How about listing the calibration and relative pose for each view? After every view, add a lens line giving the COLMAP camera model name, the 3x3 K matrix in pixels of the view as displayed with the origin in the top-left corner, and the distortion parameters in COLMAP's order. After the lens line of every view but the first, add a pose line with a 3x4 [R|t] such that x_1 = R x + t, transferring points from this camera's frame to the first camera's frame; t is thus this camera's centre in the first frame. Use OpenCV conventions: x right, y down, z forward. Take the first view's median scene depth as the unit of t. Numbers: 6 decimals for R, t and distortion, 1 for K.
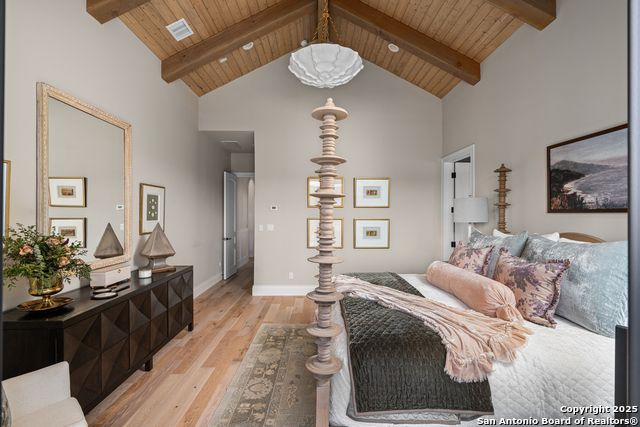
lens RADIAL K [[287.4, 0, 320.0], [0, 287.4, 213.5], [0, 0, 1]] dist [-0.000787, -0.000048]
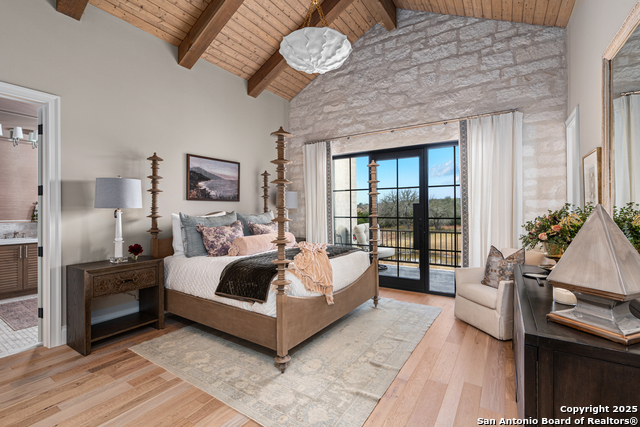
lens RADIAL K [[287.4, 0, 320.0], [0, 287.4, 213.5], [0, 0, 1]] dist [-0.000787, -0.000048]
pose [[-0.833580, 0.001400, 0.552396, -0.579580], [0.009711, 0.999879, 0.012120, 0.057222], [-0.552313, 0.015467, -0.833493, 1.919143]]
